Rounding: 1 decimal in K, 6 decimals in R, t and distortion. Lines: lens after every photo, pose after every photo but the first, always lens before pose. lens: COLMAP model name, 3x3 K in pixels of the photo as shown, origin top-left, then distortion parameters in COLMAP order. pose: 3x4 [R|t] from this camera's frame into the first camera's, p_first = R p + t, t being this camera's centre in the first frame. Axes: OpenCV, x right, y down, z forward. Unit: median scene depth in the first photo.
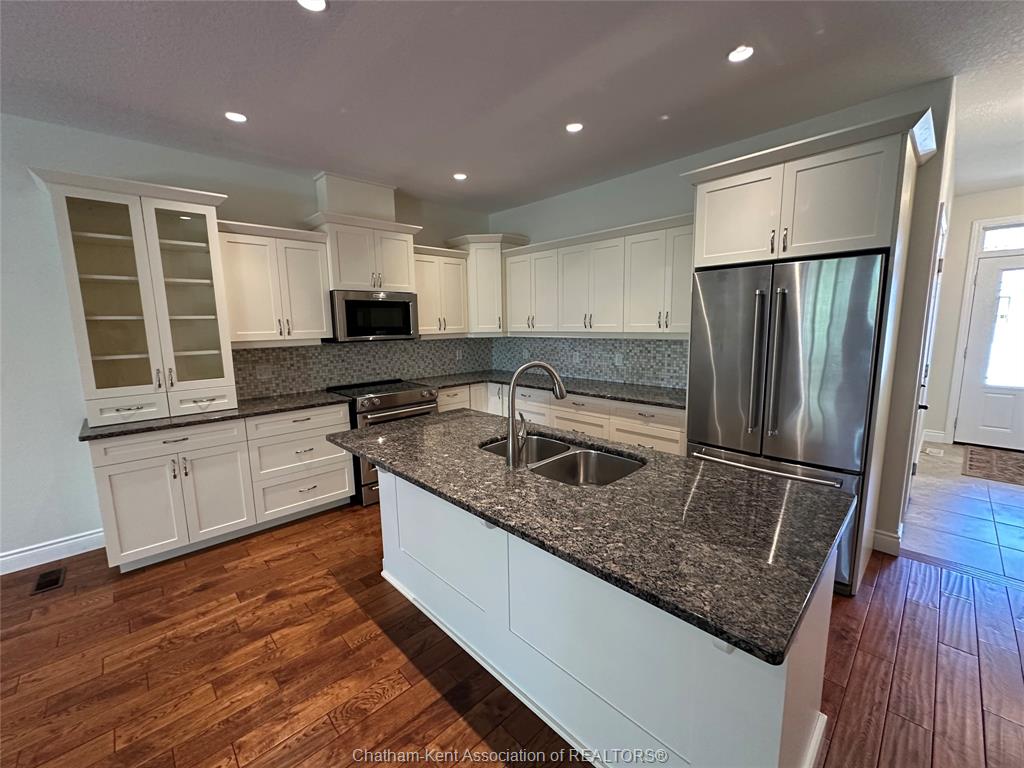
lens RADIAL K [[412.9, 0, 511.3], [0, 412.9, 380.1], [0, 0, 1]] dist [-0.005903, 0.000985]
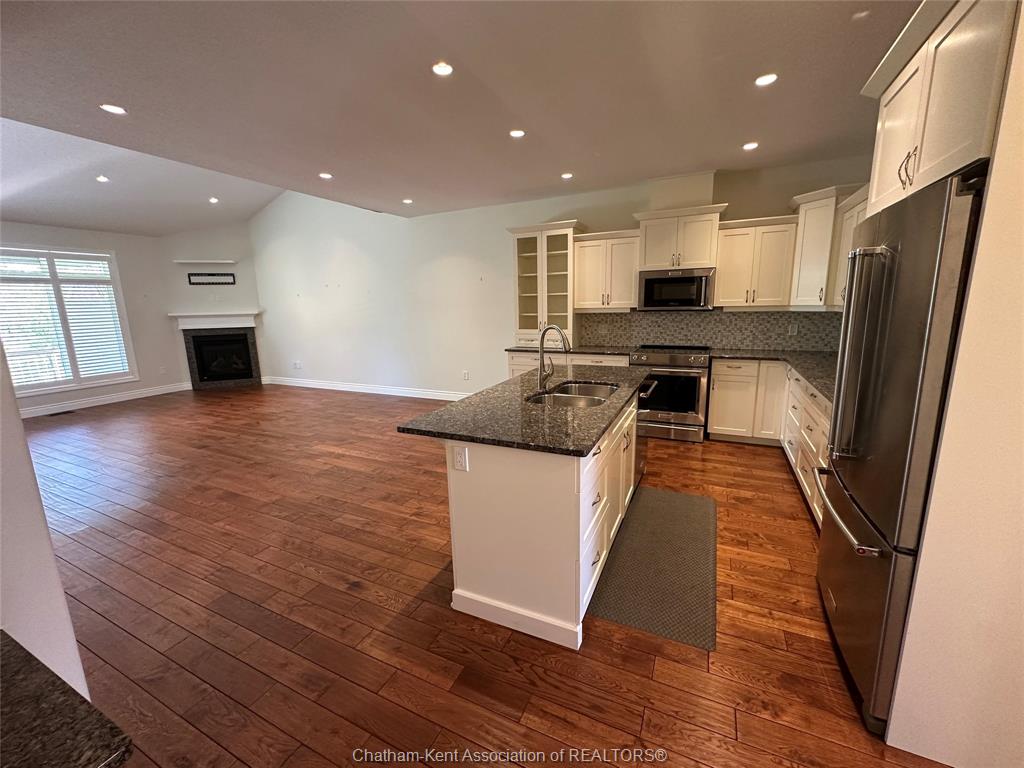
lens RADIAL K [[412.9, 0, 509.5], [0, 412.9, 378.0], [0, 0, 1]] dist [-0.005903, 0.000985]
pose [[0.357002, 0.181461, -0.916309, 0.742663], [-0.113134, 0.982128, 0.150417, -0.034745], [0.927227, 0.049966, 0.371151, 0.139740]]
